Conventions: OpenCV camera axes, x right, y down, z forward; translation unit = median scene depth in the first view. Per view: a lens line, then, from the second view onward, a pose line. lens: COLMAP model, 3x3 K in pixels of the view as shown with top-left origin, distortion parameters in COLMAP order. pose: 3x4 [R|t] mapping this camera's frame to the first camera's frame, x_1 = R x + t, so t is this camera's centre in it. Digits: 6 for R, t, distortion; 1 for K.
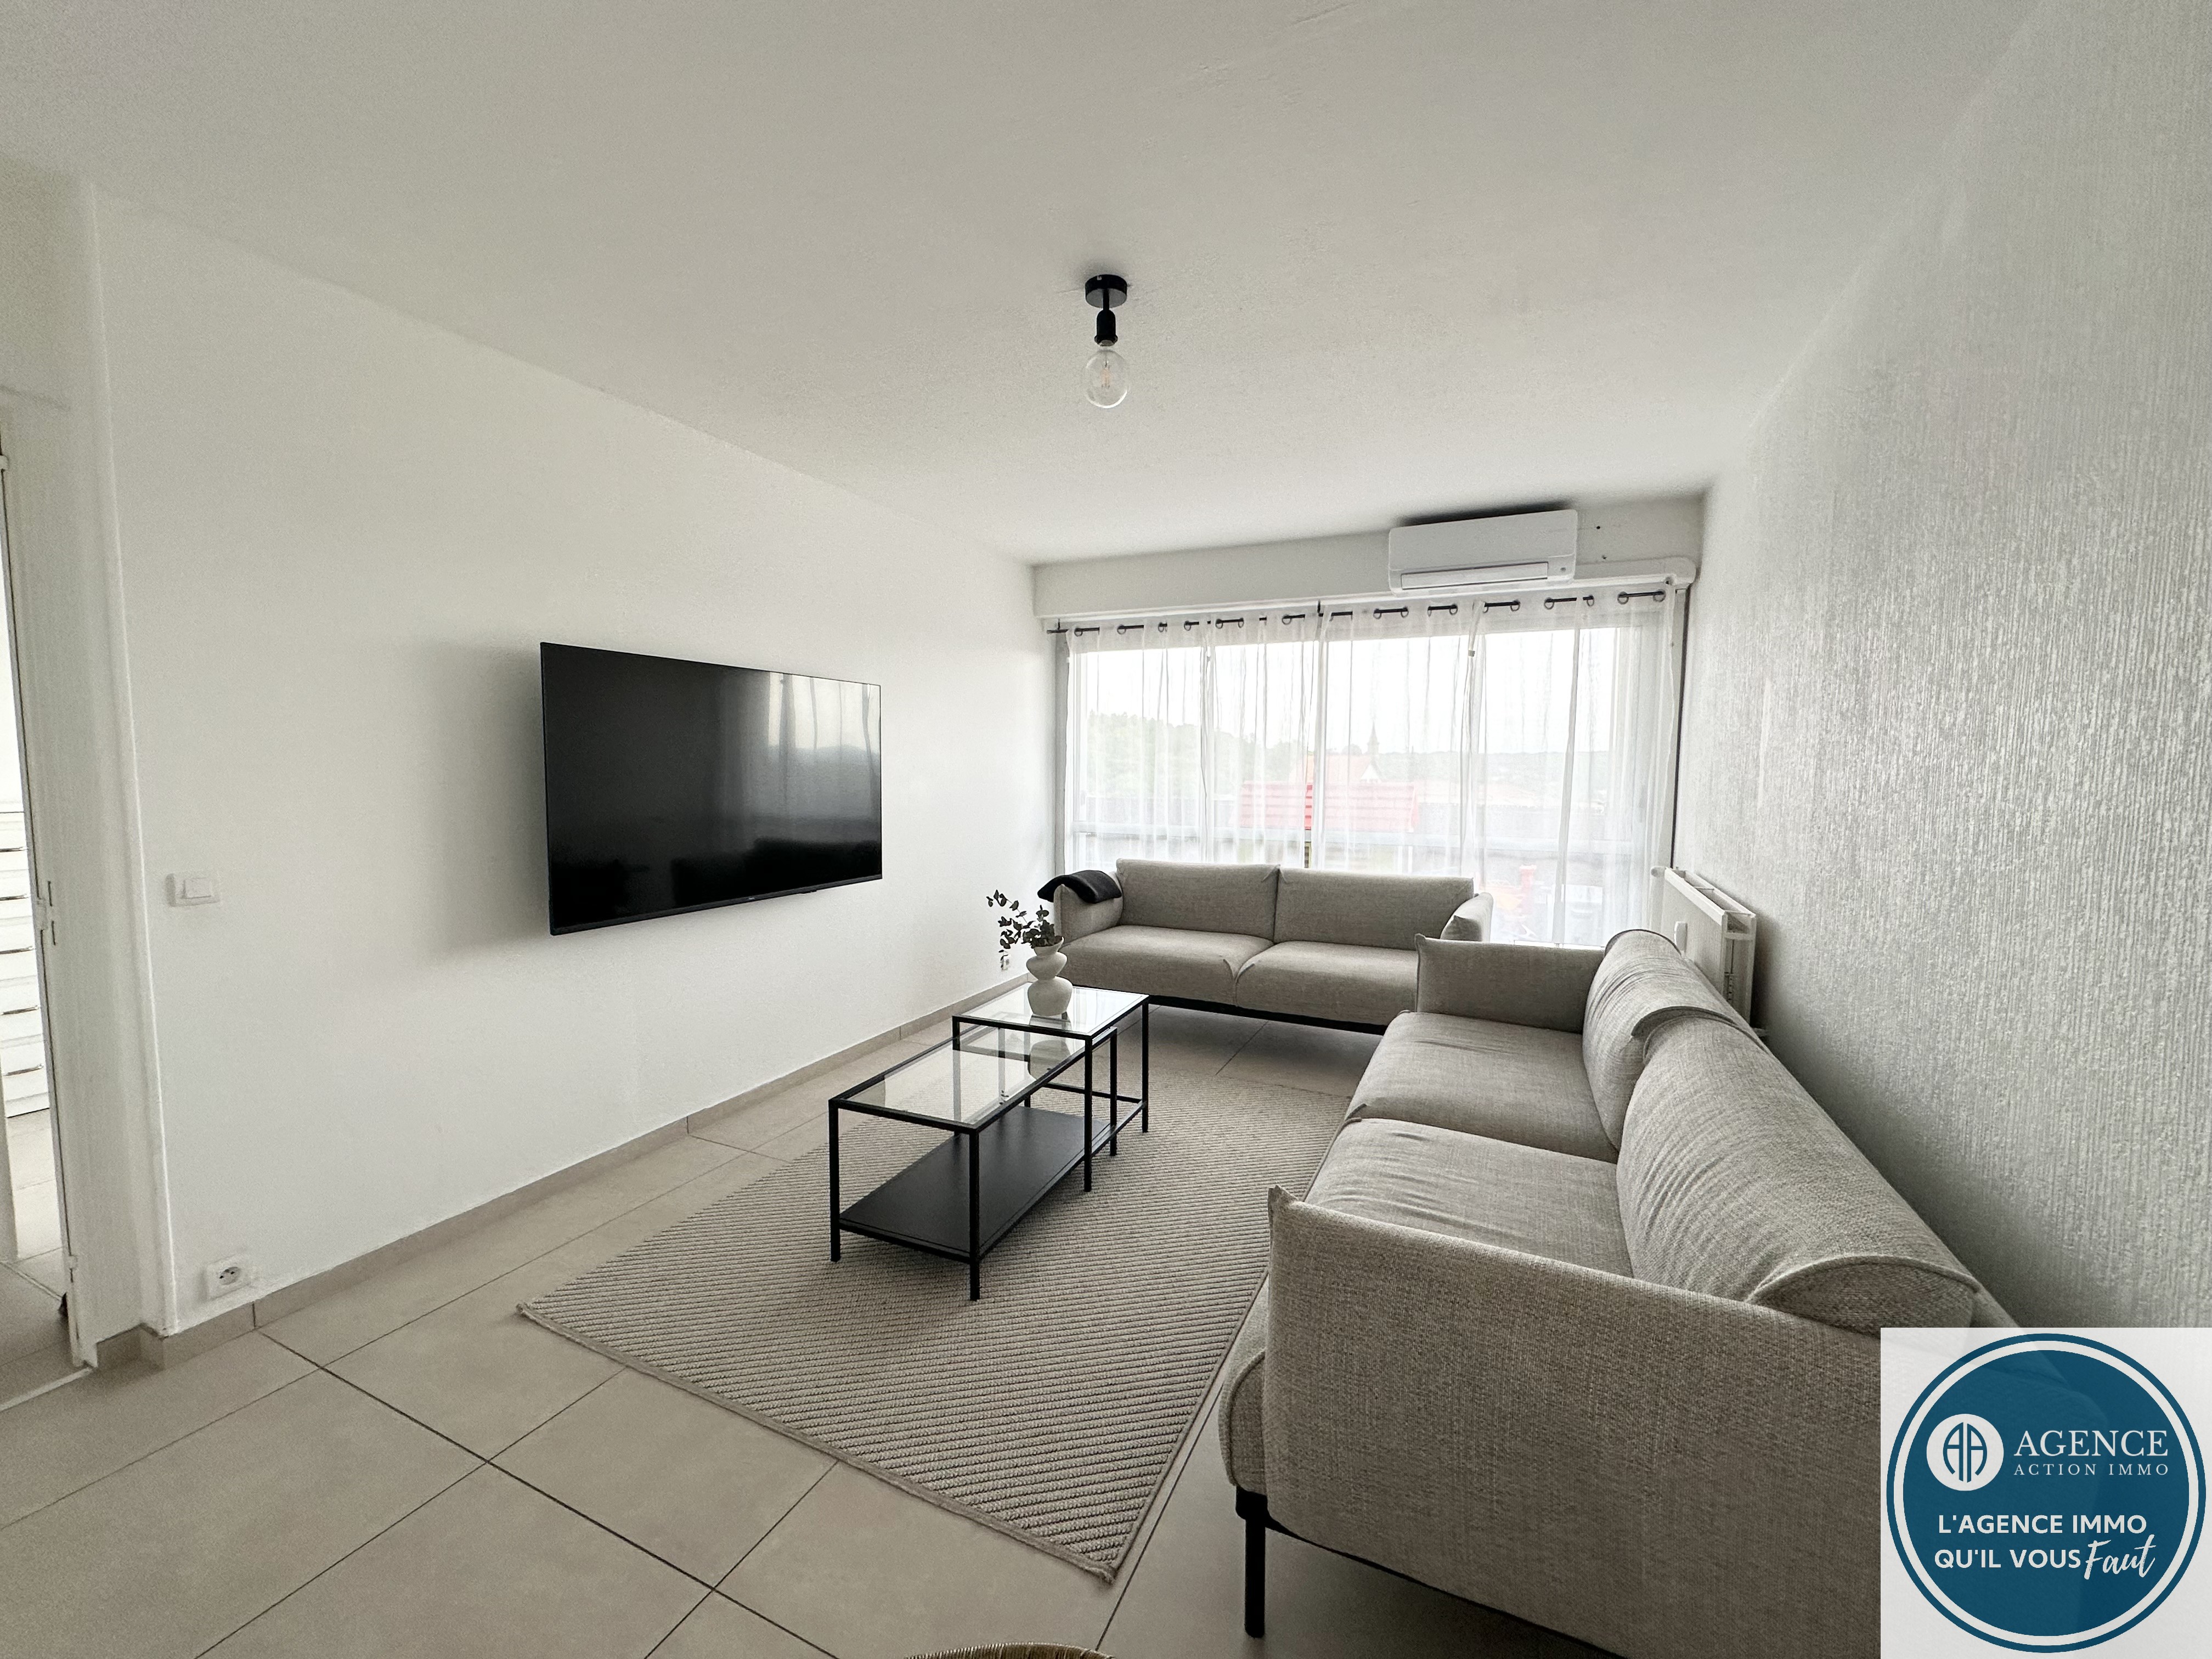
lens RADIAL K [[883.8, 0, 1106.0], [0, 883.8, 829.5], [0, 0, 1]] dist [-0.004377, 0.000930]
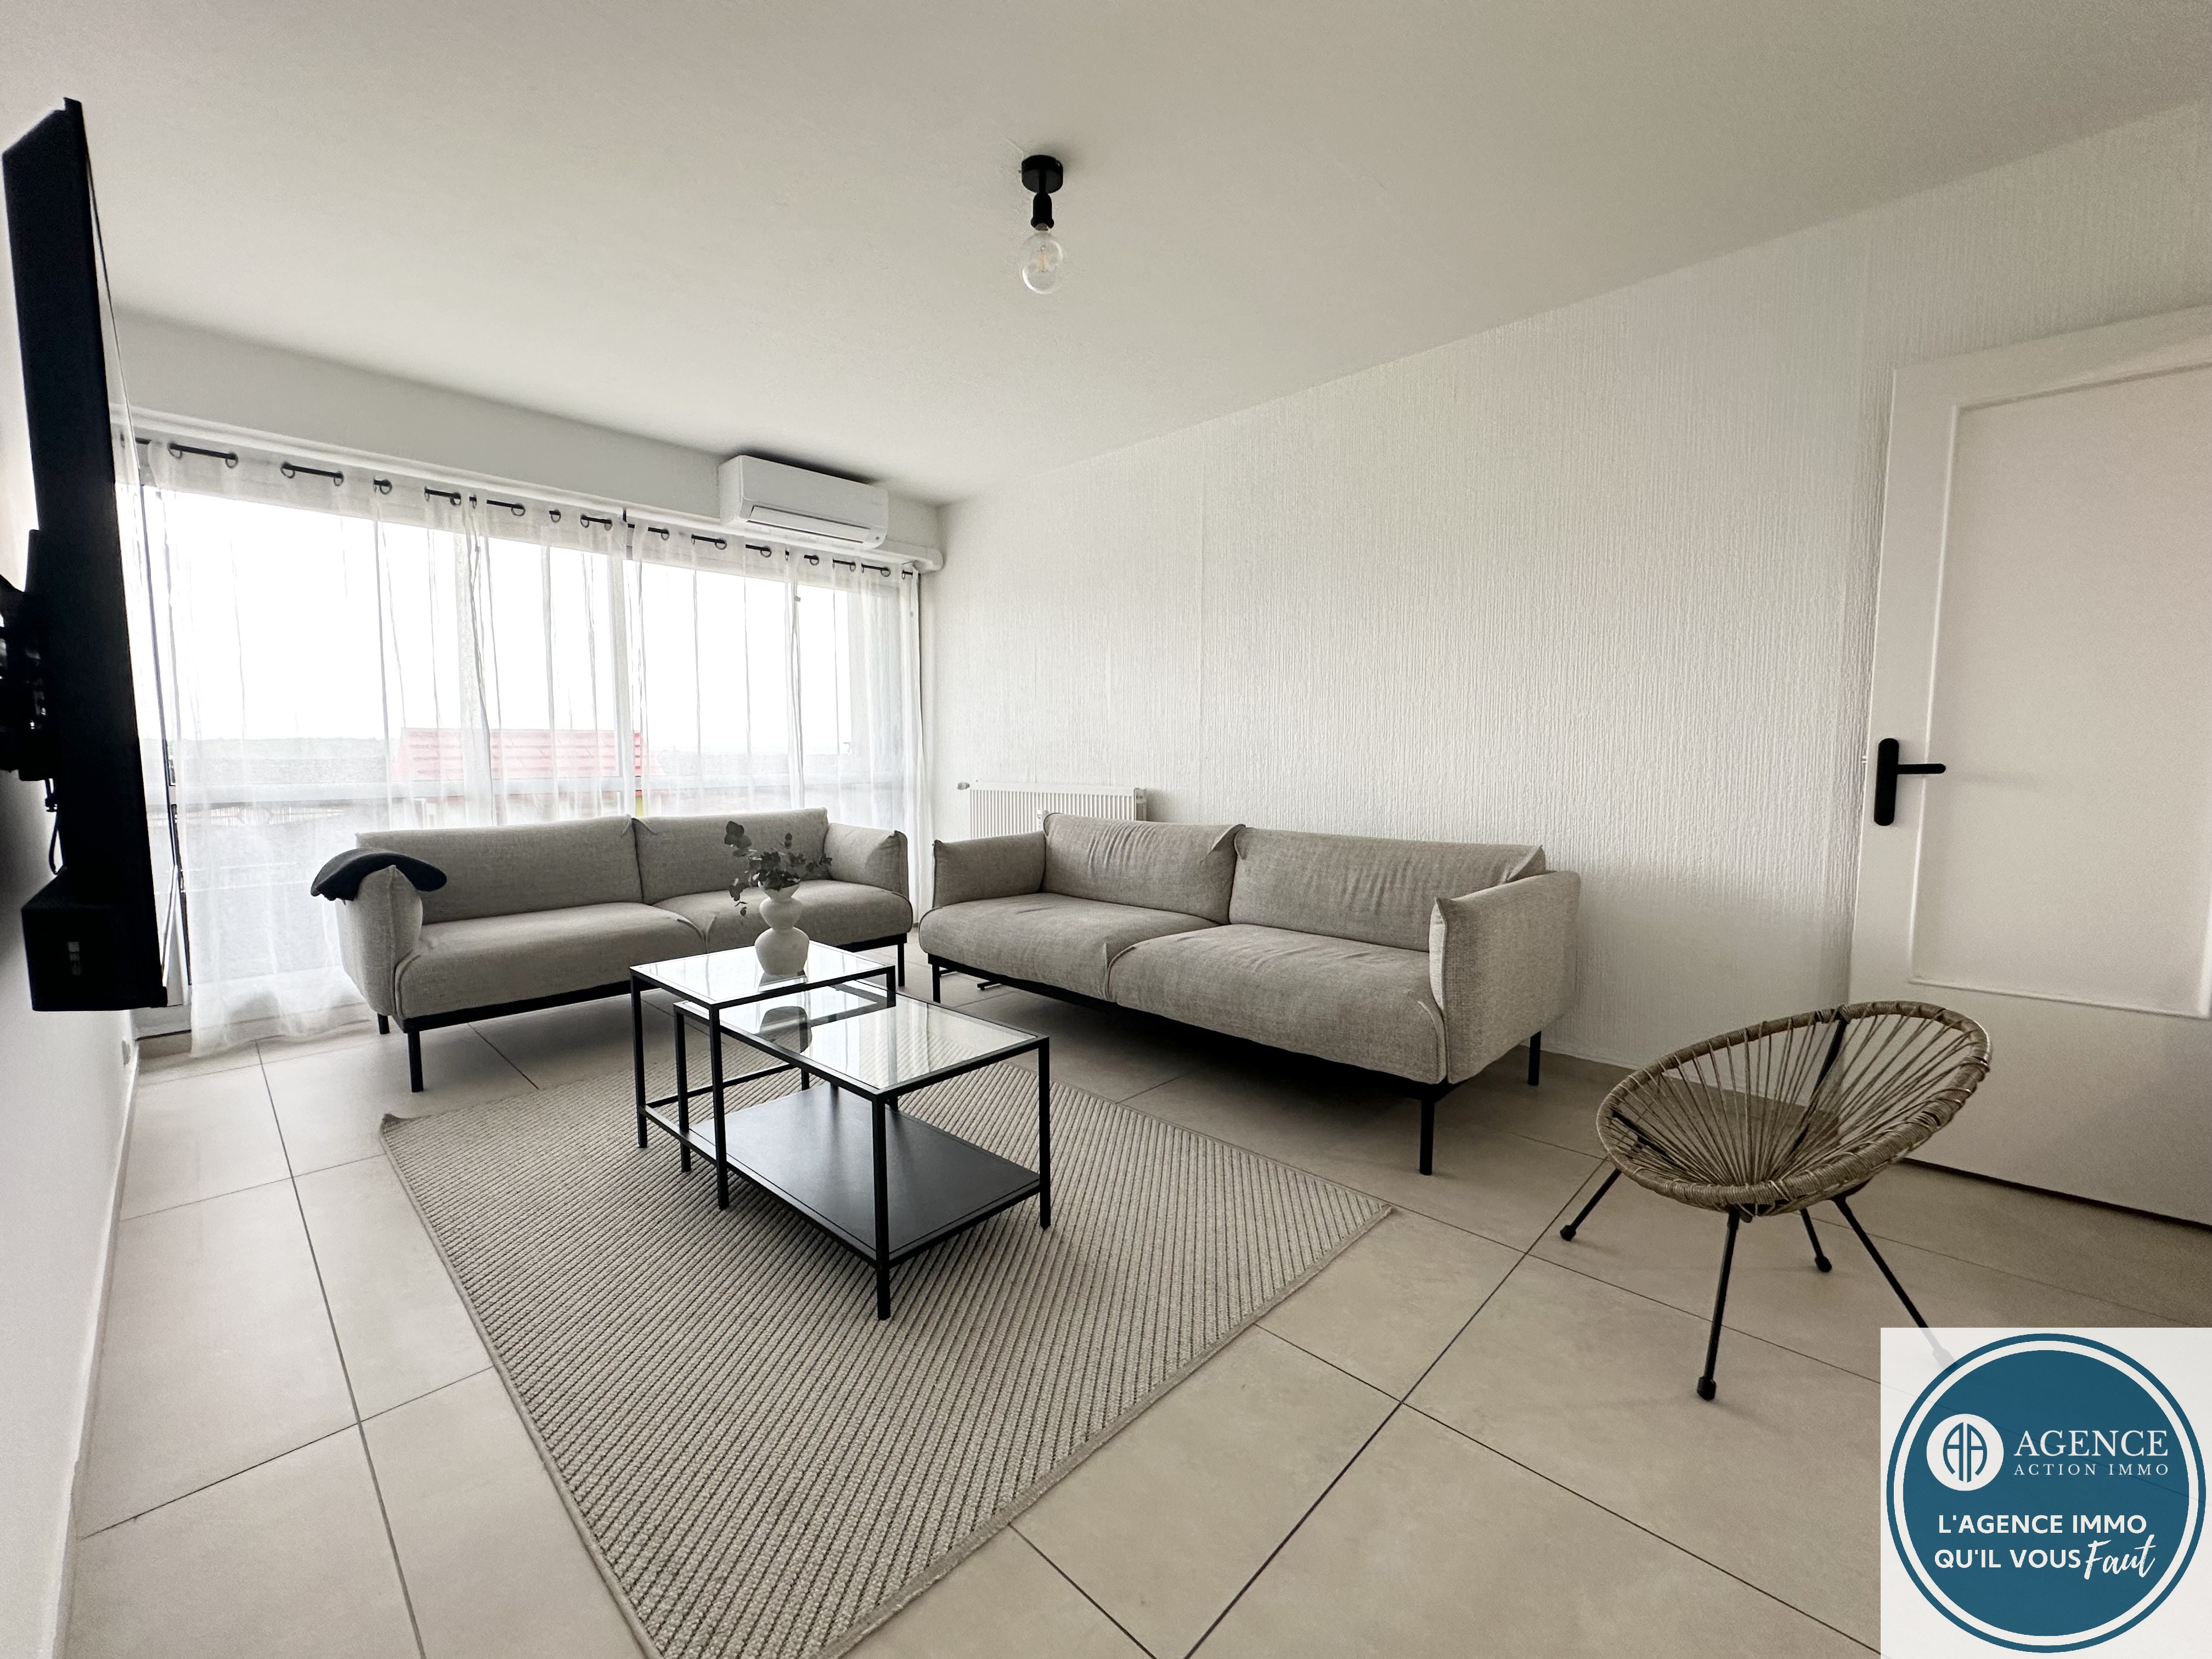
lens RADIAL K [[880.6, 0, 1082.2], [0, 880.6, 864.4], [0, 0, 1]] dist [0.013483, 0.000181]
pose [[0.331878, -0.135620, 0.933522, -0.832287], [0.066701, 0.990508, 0.120186, 0.023164], [-0.940961, 0.022379, 0.337774, 0.514921]]
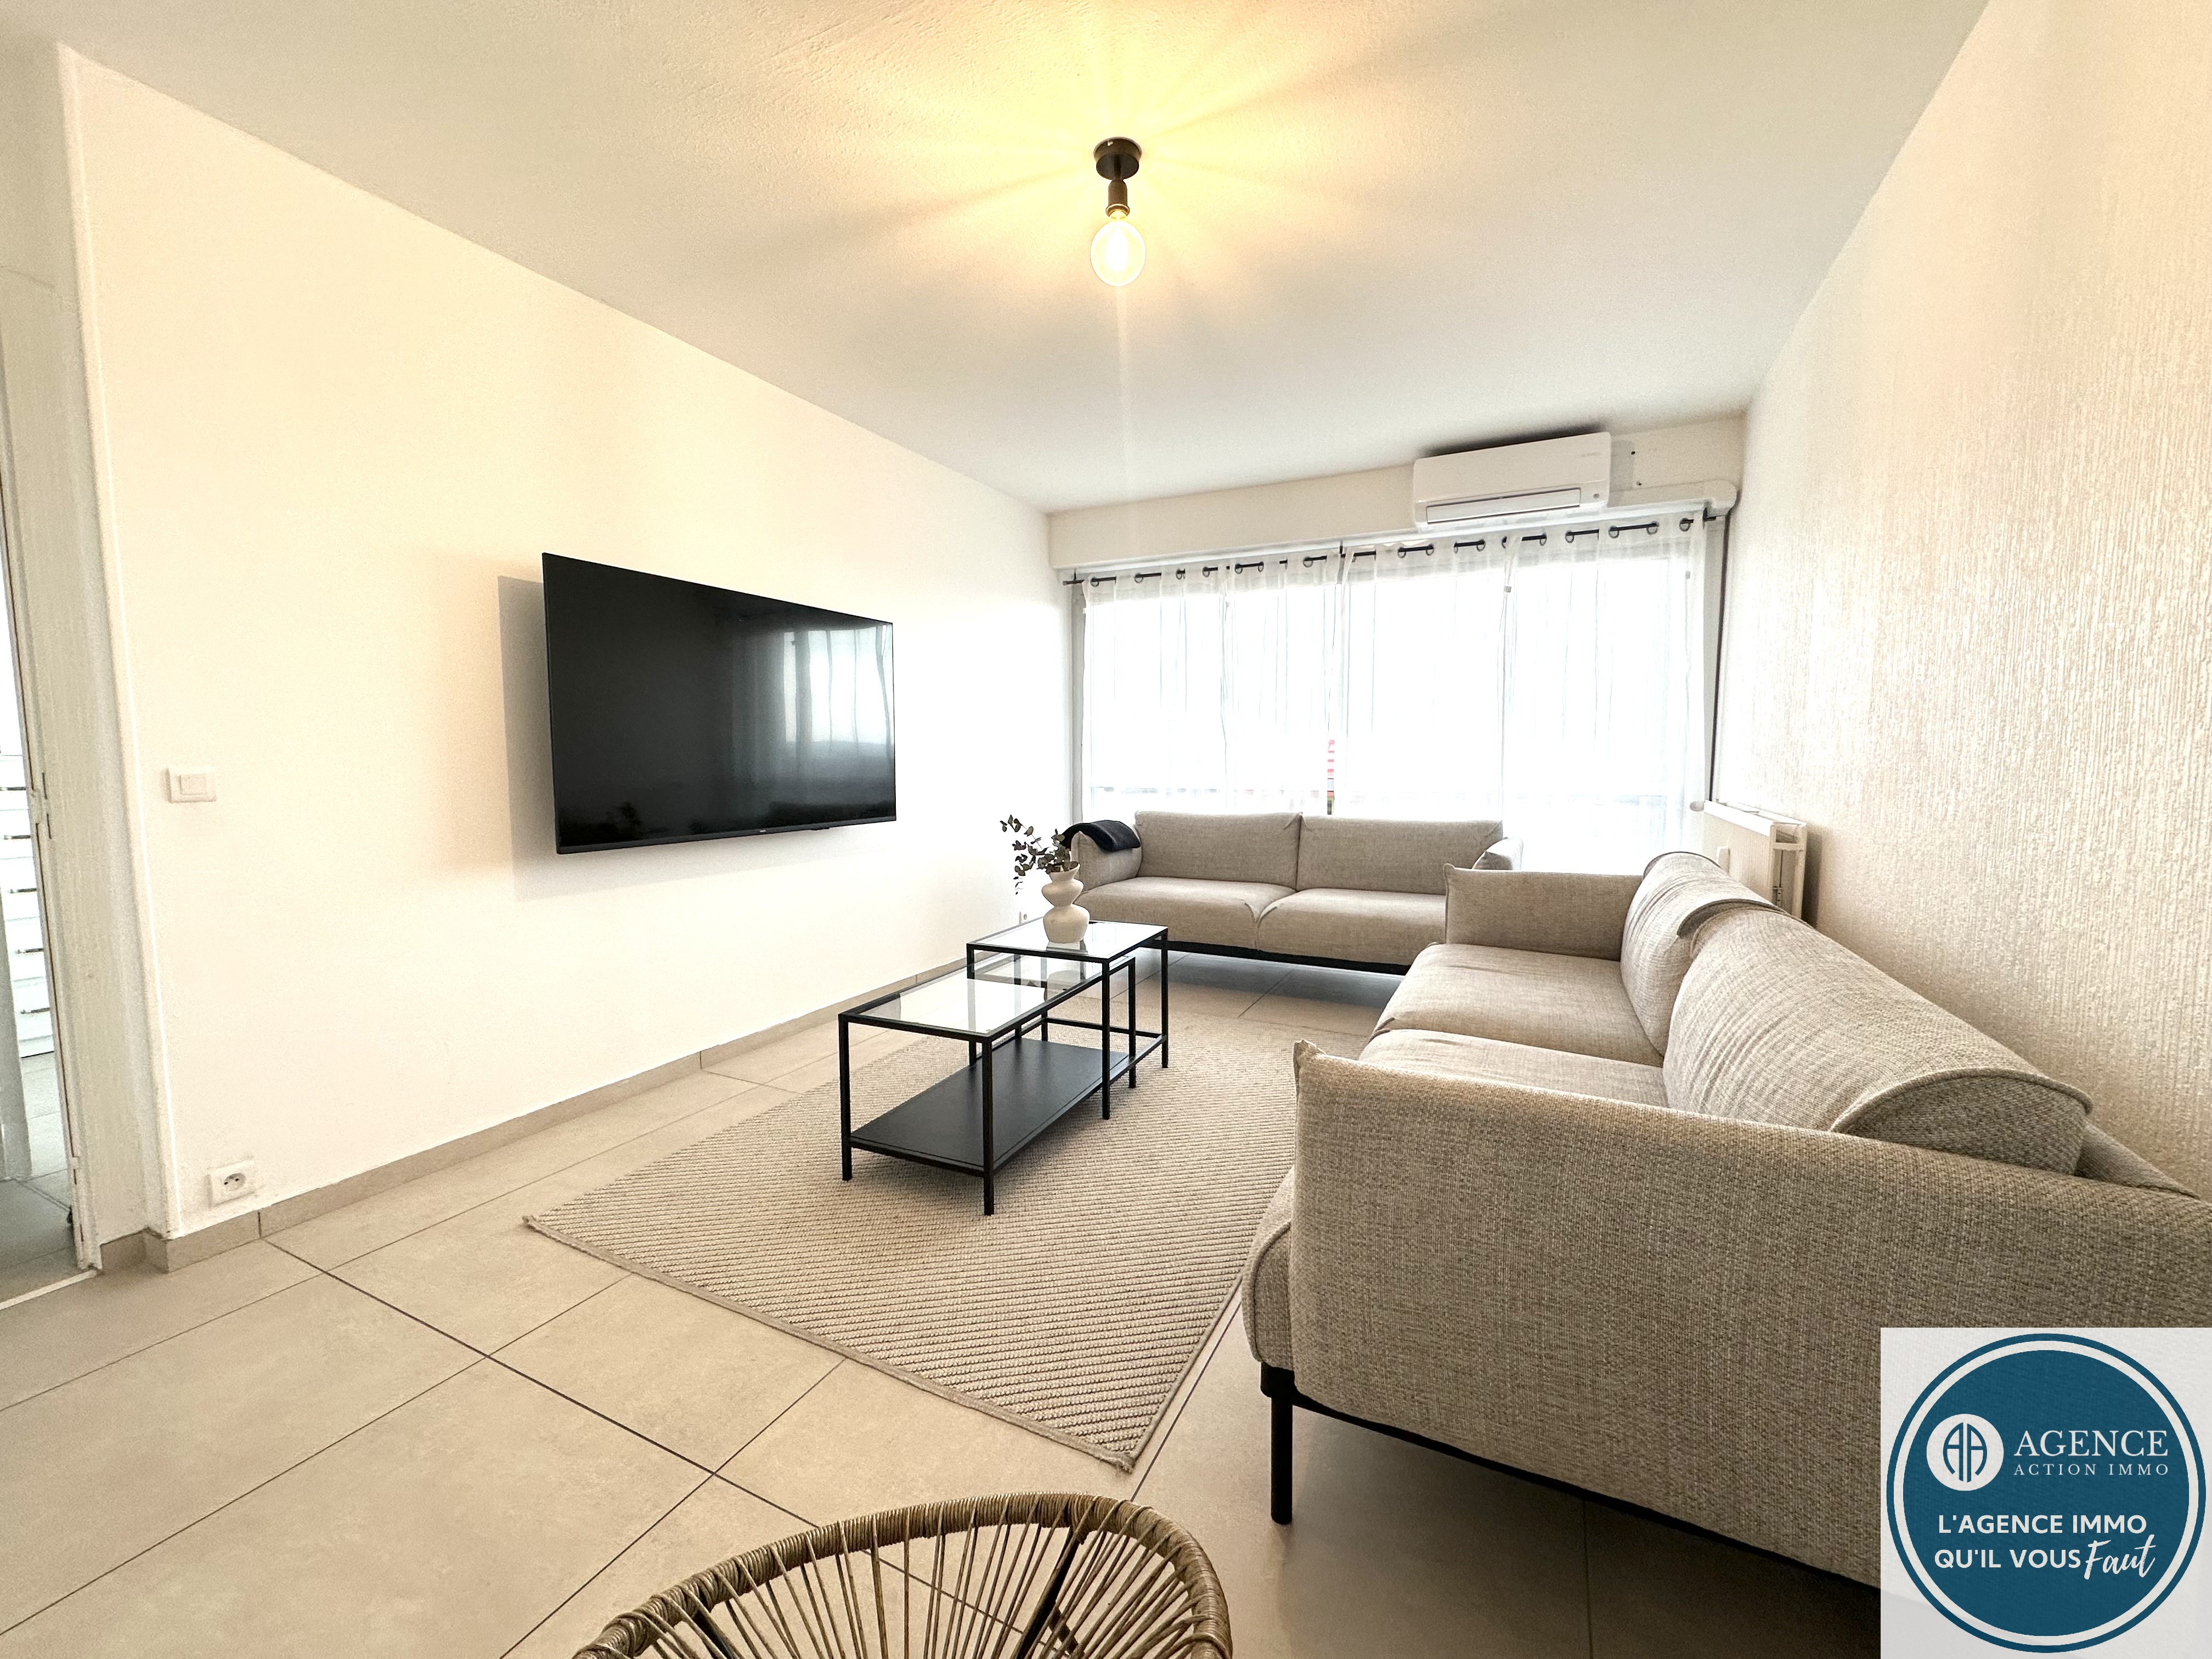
lens RADIAL K [[883.8, 0, 1106.0], [0, 883.8, 829.5], [0, 0, 1]] dist [-0.004377, 0.000930]
pose [[0.999719, -0.006498, -0.022818, 0.003762], [0.006738, 0.999923, 0.010466, 0.082559], [0.022748, -0.010617, 0.999685, 0.031100]]
